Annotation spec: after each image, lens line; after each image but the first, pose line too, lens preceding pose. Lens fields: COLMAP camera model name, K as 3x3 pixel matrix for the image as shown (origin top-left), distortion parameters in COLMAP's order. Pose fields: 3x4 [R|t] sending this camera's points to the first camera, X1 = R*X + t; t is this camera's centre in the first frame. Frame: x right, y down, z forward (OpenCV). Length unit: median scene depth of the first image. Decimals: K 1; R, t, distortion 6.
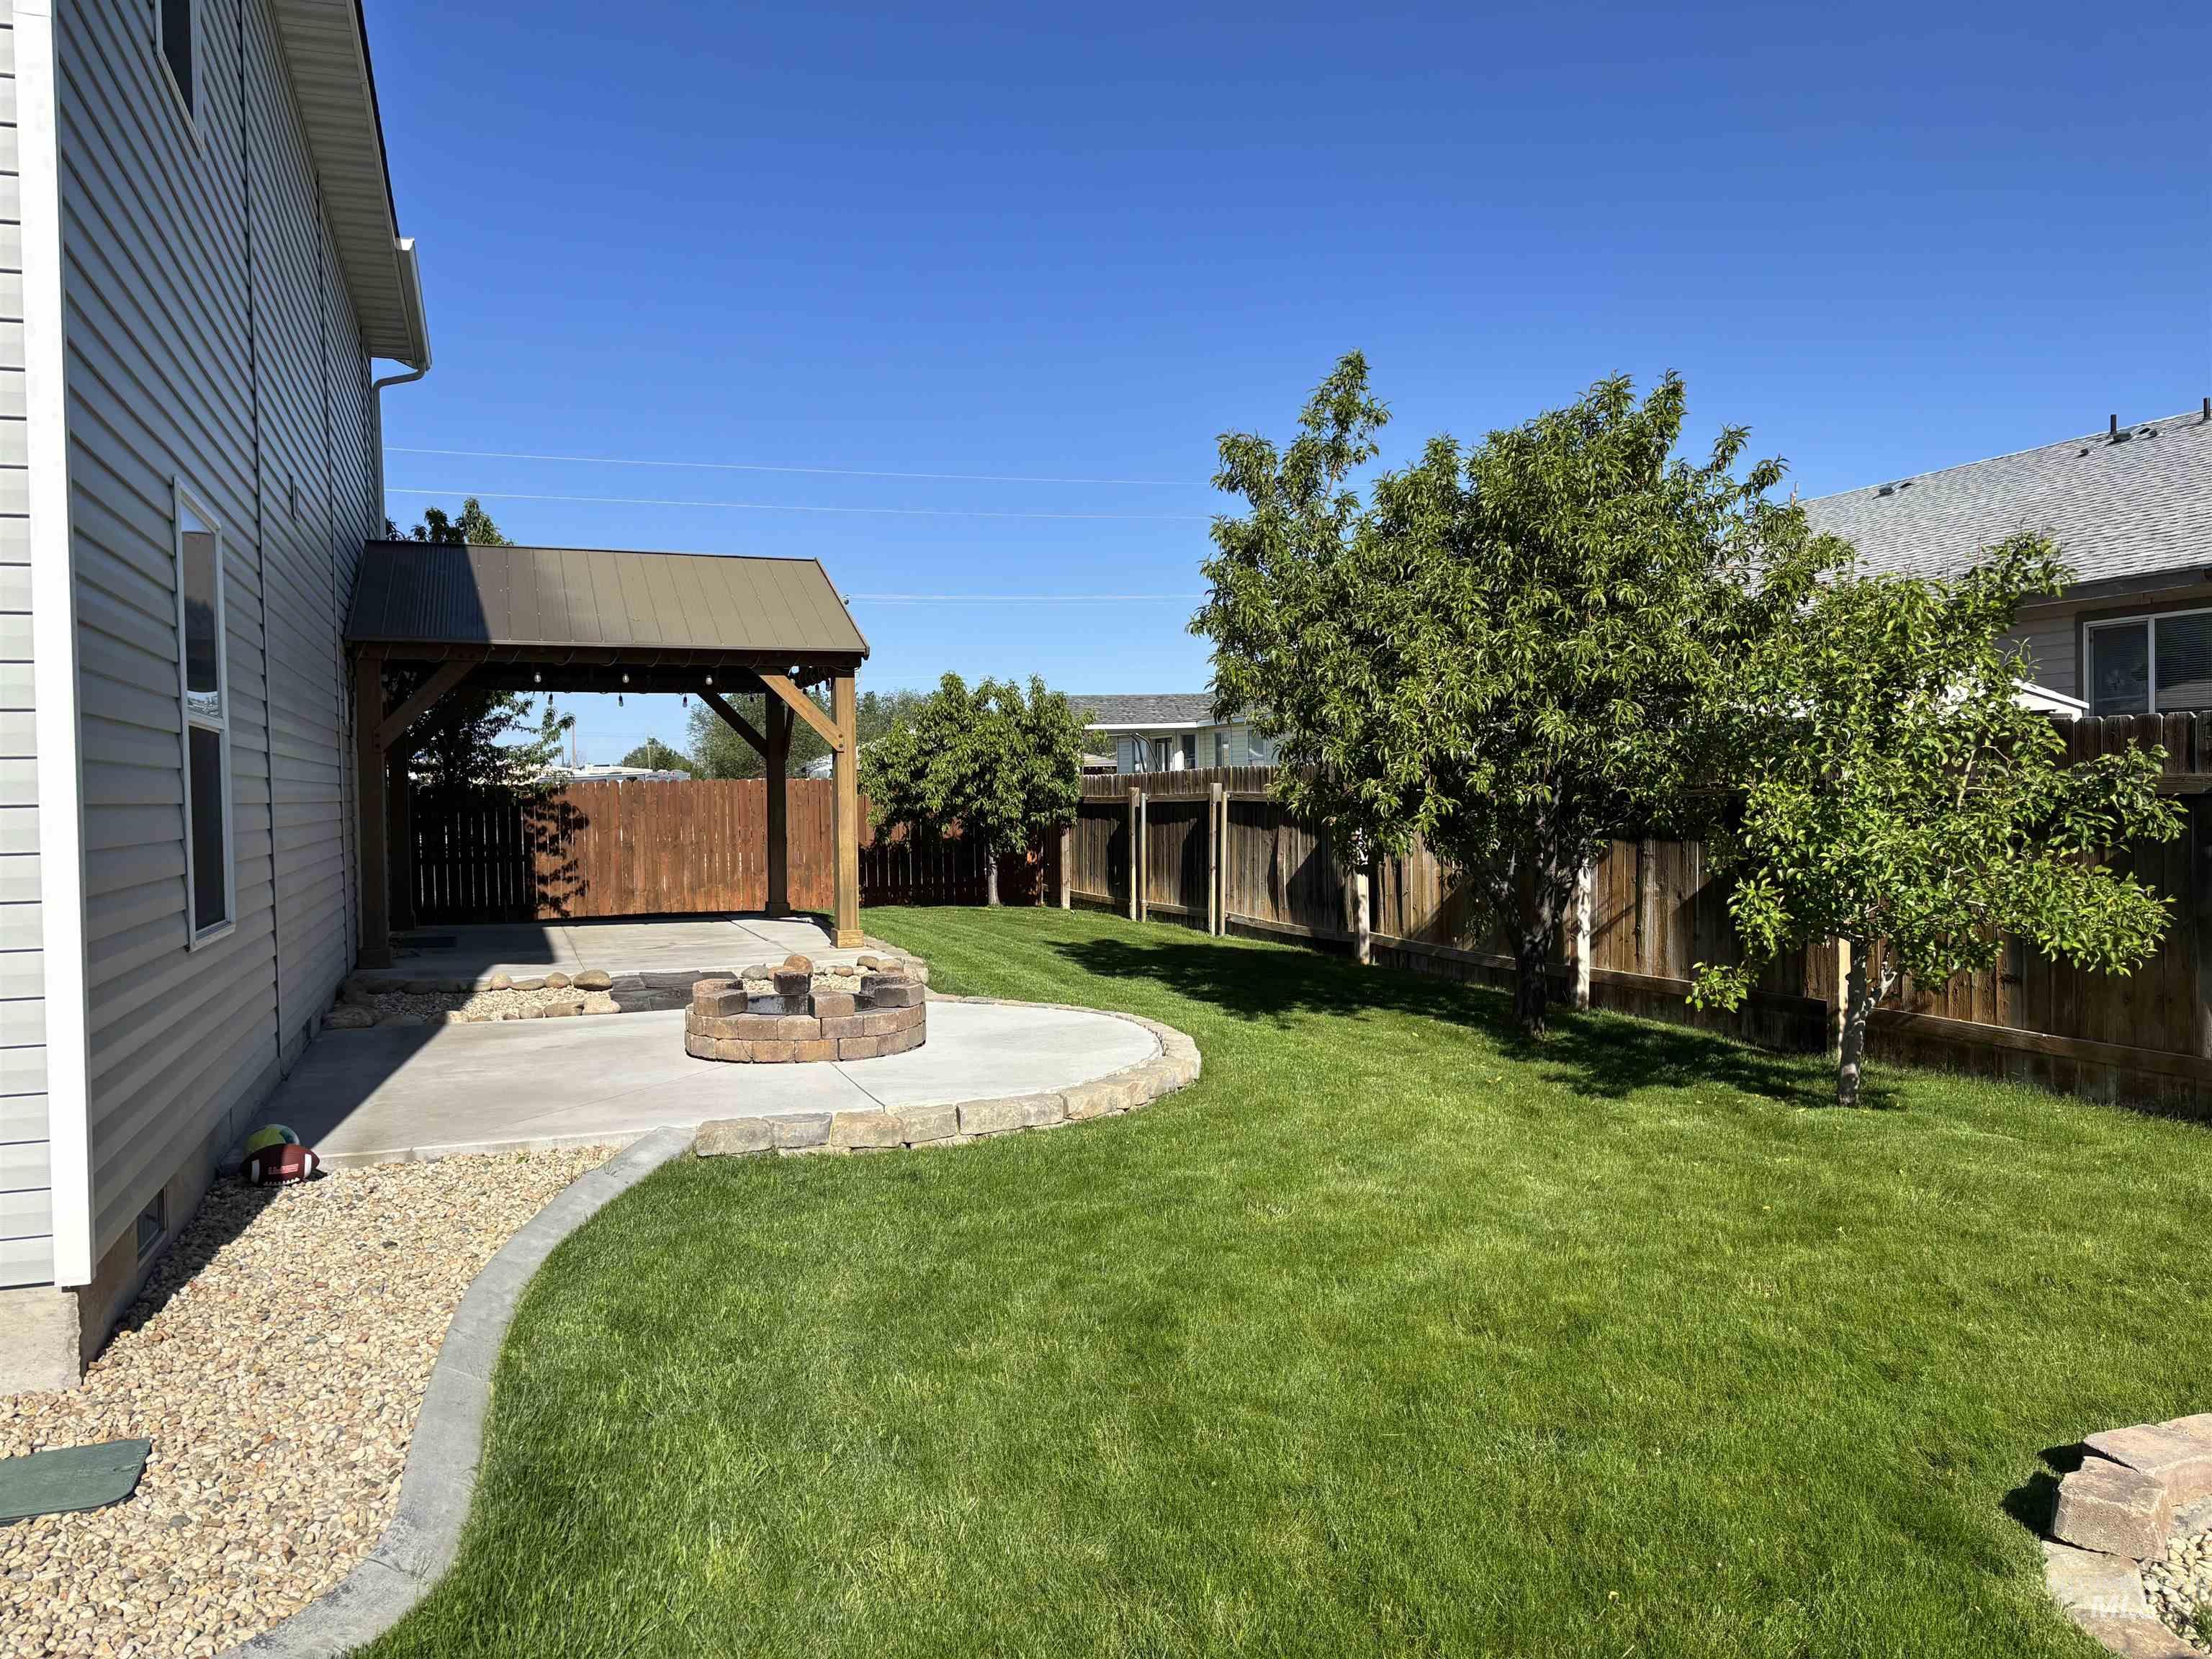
lens RADIAL K [[1659.8, 0, 1114.0], [0, 1659.8, 848.8], [0, 0, 1]] dist [0.052111, 0.009420]
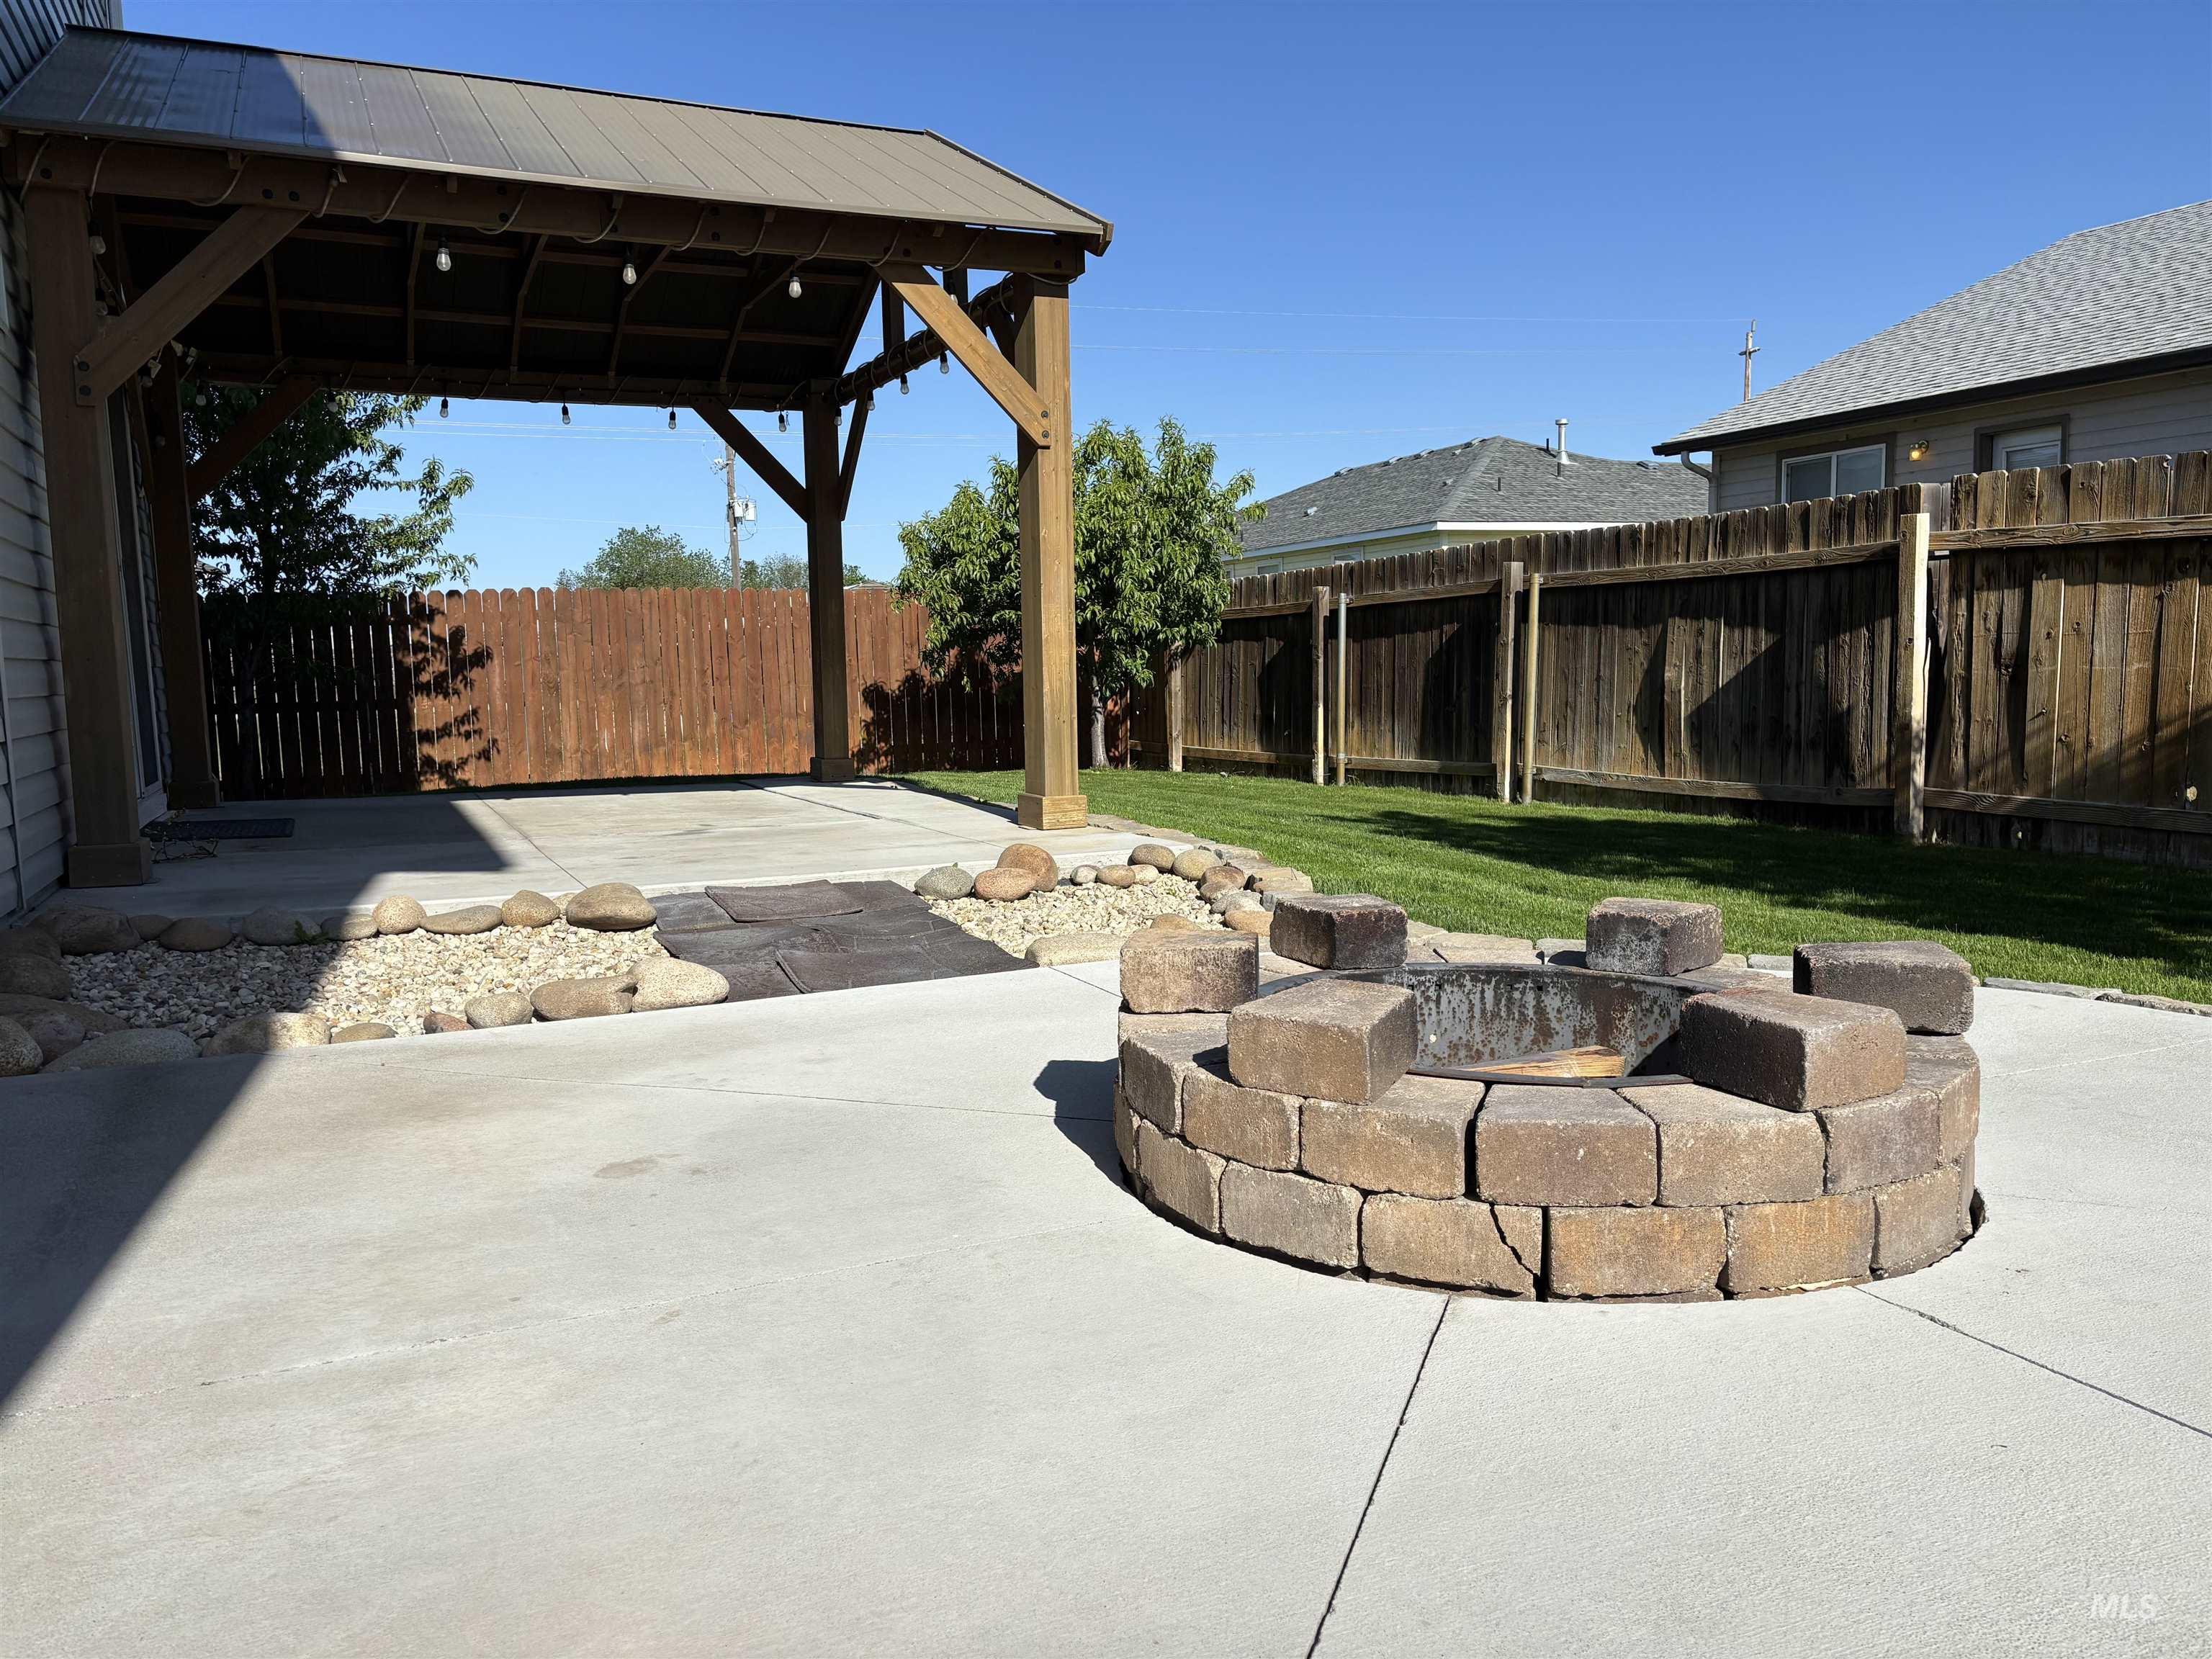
lens RADIAL K [[1659.8, 0, 1053.8], [0, 1659.8, 840.8], [0, 0, 1]] dist [0.052111, 0.009420]
pose [[0.998846, -0.013866, 0.045986, -0.132481], [0.010801, 0.997744, 0.066253, 0.020469], [-0.046801, -0.065680, 0.996743, 0.342171]]
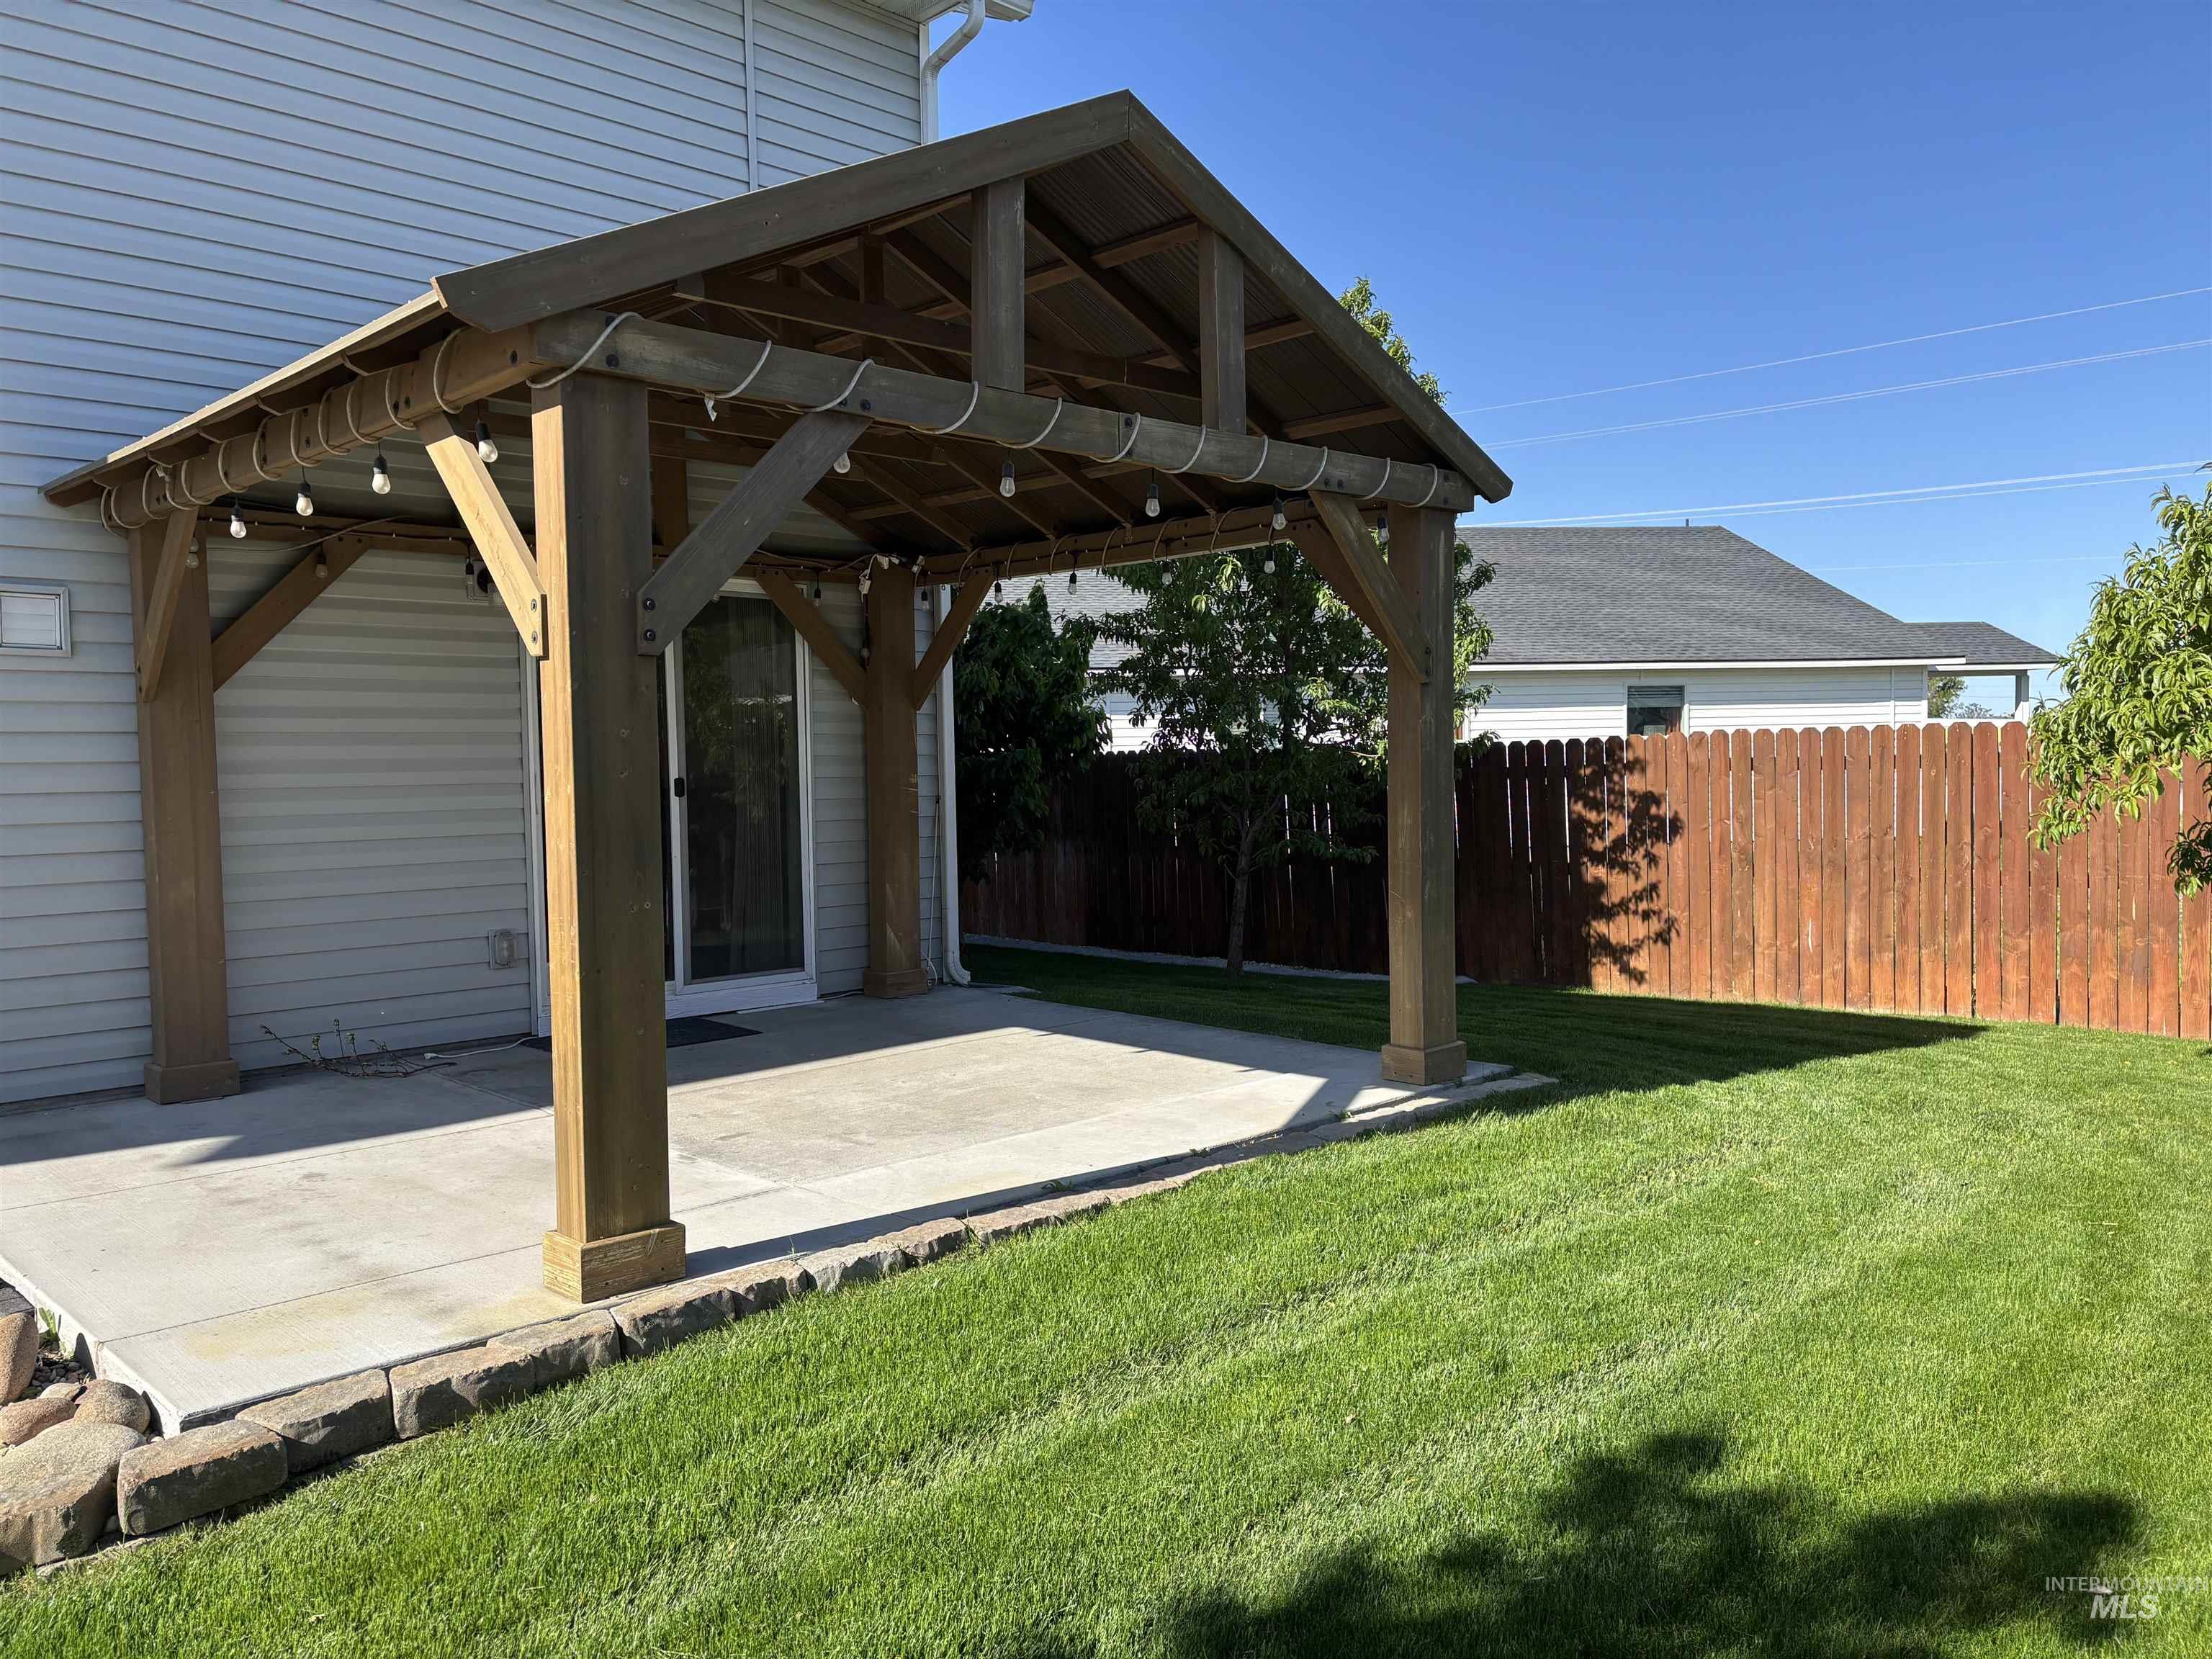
lens RADIAL K [[1659.8, 0, 1116.4], [0, 1659.8, 824.7], [0, 0, 1]] dist [0.052111, 0.009420]
pose [[0.405383, 0.032873, -0.913556, 0.122317], [-0.022190, 0.999413, 0.026116, -0.024948], [0.913878, 0.009685, 0.405874, 0.683409]]
